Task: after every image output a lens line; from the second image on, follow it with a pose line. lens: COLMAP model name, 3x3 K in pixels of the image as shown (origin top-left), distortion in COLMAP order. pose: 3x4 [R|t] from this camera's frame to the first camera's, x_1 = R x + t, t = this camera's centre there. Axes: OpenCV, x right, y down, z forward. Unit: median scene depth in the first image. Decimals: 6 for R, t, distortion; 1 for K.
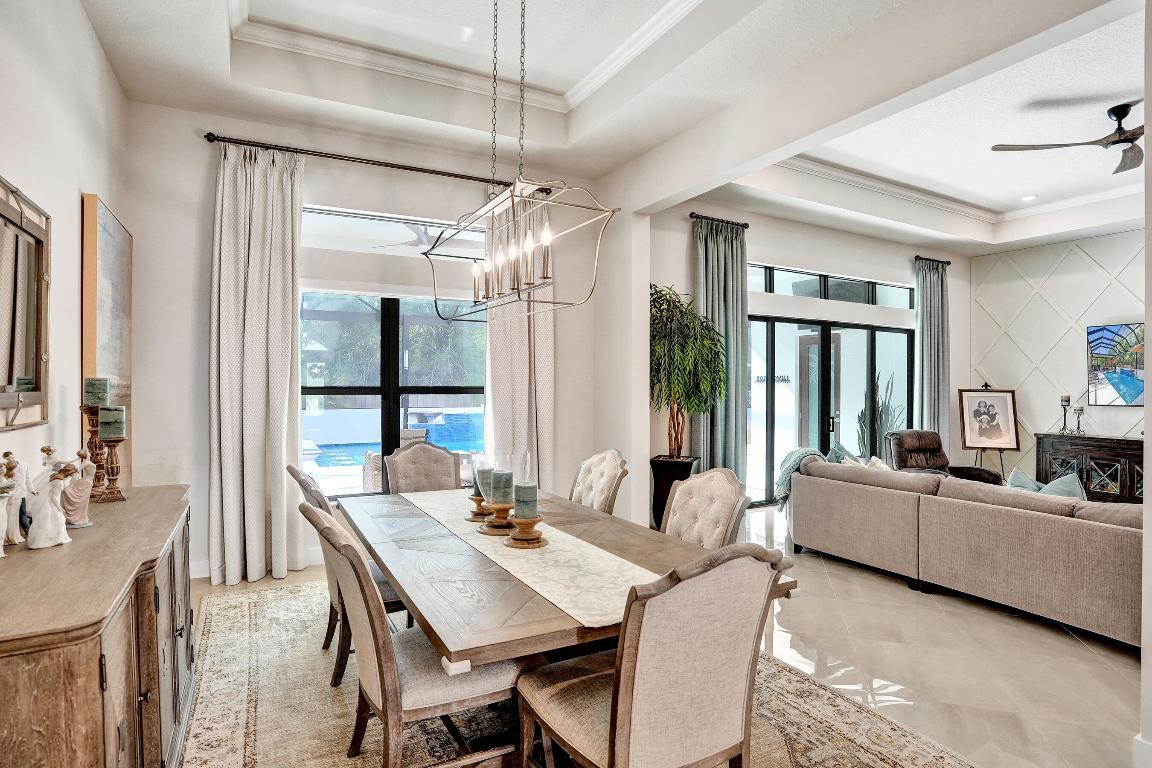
lens RADIAL K [[600.5, 0, 575.5], [0, 600.5, 375.7], [0, 0, 1]] dist [-0.059602, 0.022778]
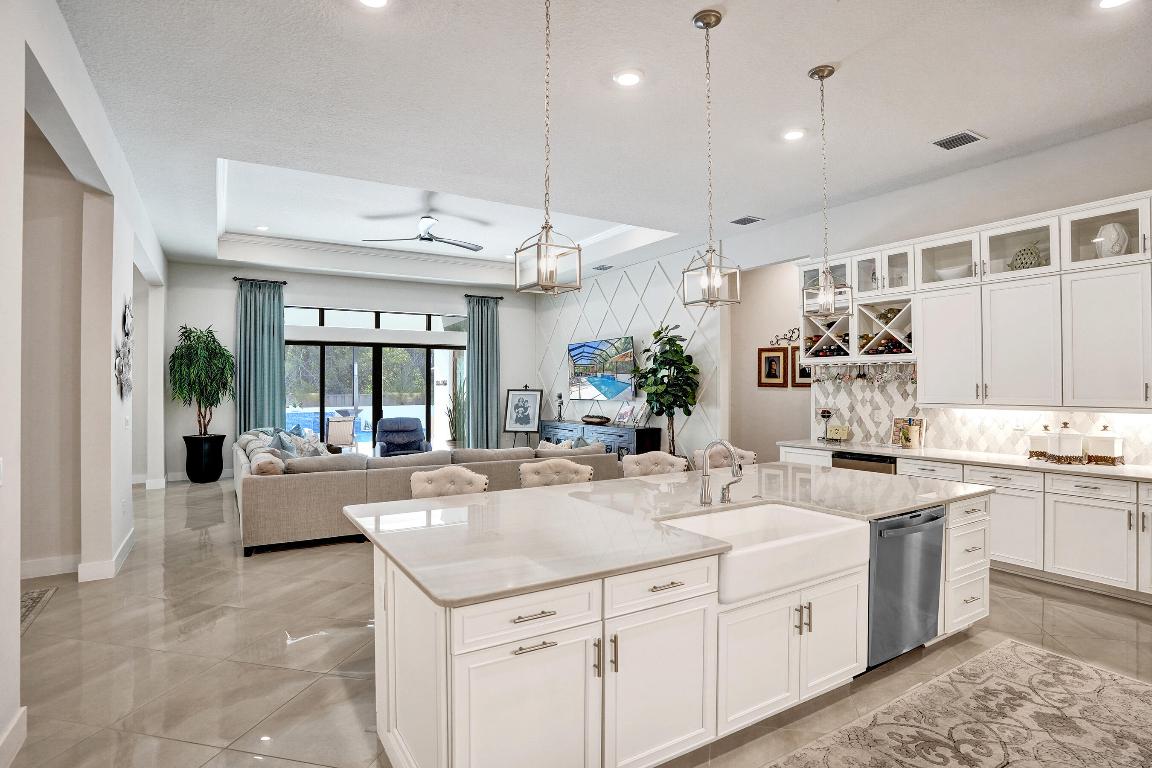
lens RADIAL K [[584.7, 0, 555.8], [0, 584.7, 382.3], [0, 0, 1]] dist [-0.015009, -0.000407]
pose [[0.999432, -0.008964, 0.032498, 1.219040], [0.008583, 0.999893, 0.011844, -0.016014], [-0.032601, -0.011558, 0.999402, -0.653387]]
